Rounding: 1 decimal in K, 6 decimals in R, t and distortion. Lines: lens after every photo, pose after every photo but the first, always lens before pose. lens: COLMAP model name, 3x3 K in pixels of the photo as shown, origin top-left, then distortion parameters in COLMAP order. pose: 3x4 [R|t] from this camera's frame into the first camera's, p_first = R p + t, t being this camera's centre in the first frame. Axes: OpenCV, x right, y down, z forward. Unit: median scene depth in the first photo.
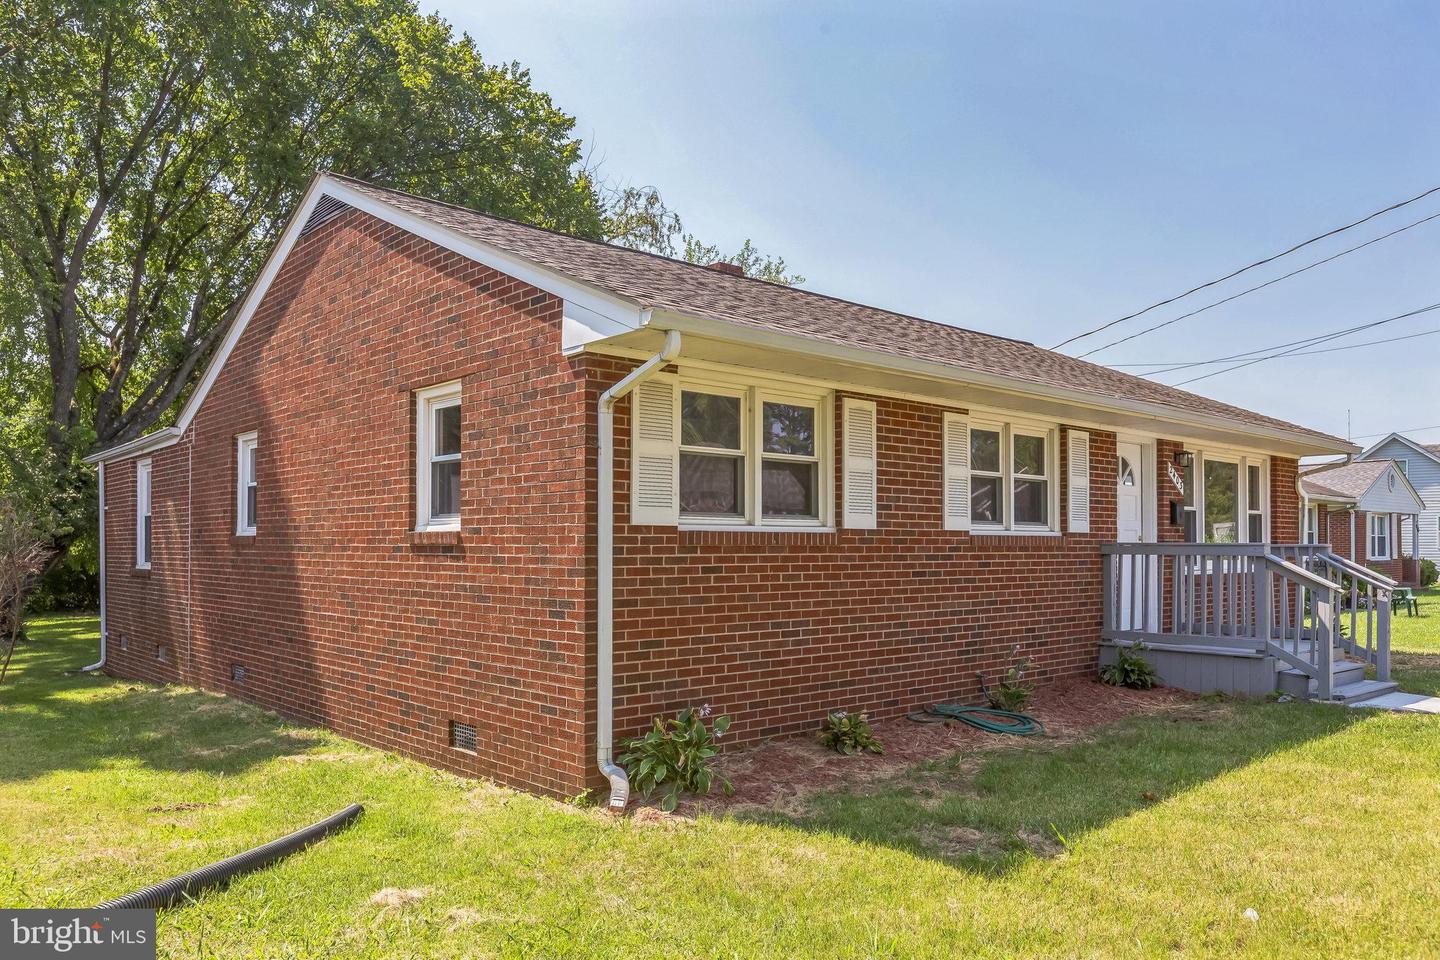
lens RADIAL K [[1053.3, 0, 718.8], [0, 1053.3, 520.4], [0, 0, 1]] dist [0.000436, -0.004499]
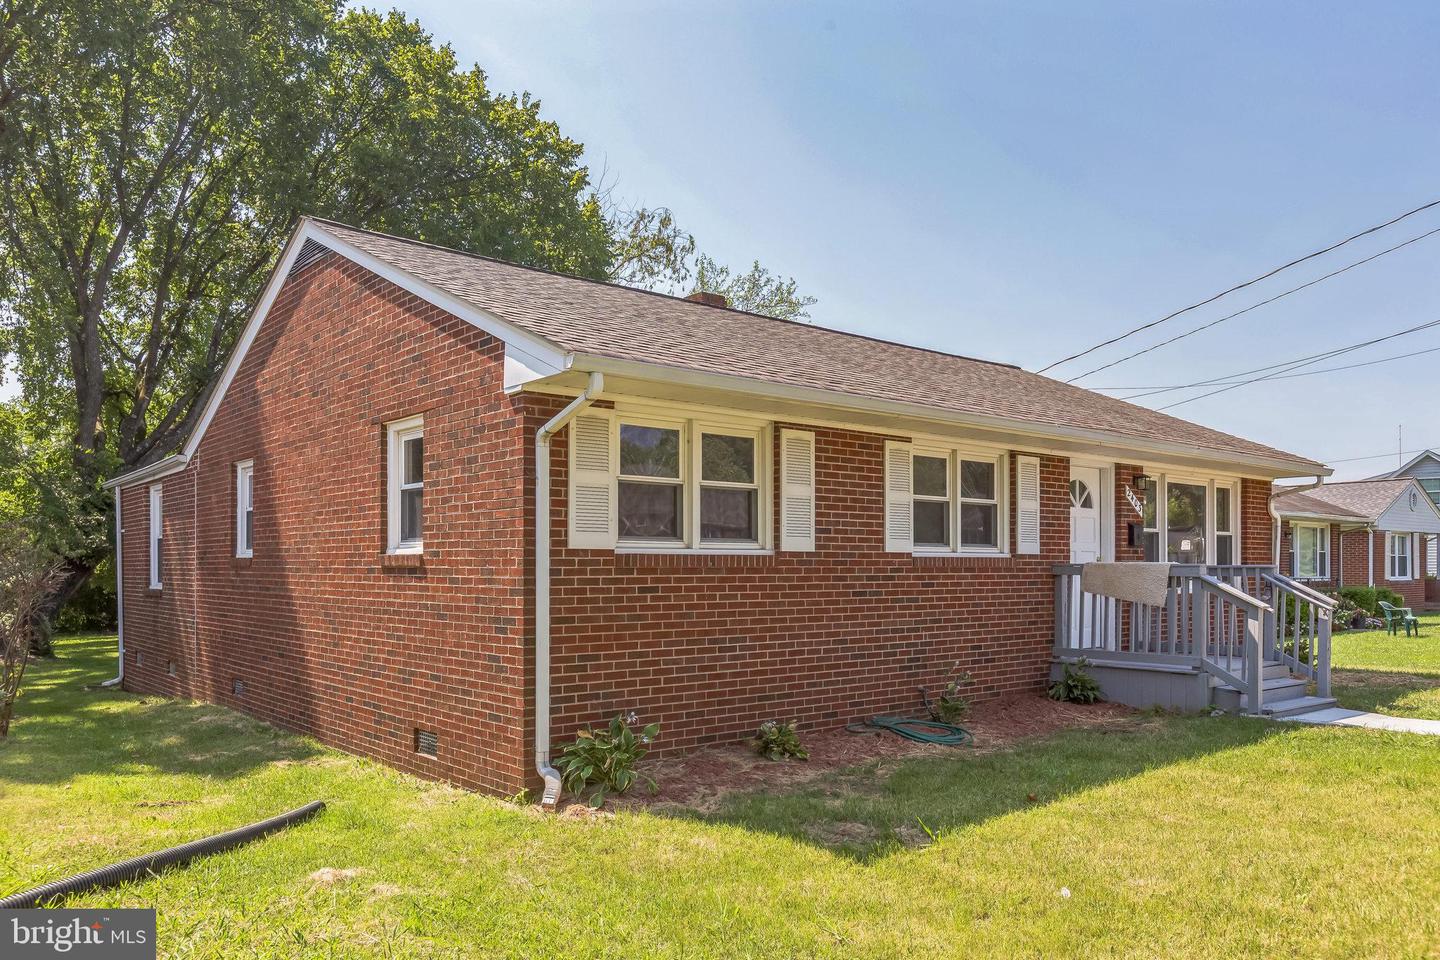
lens RADIAL K [[1070.2, 0, 722.2], [0, 1070.2, 549.5], [0, 0, 1]] dist [-0.004567, 0.000440]
pose [[0.999520, -0.001056, -0.030964, 0.083800], [0.001333, 0.999959, 0.008925, -0.003402], [0.030954, -0.008962, 0.999481, -0.078898]]
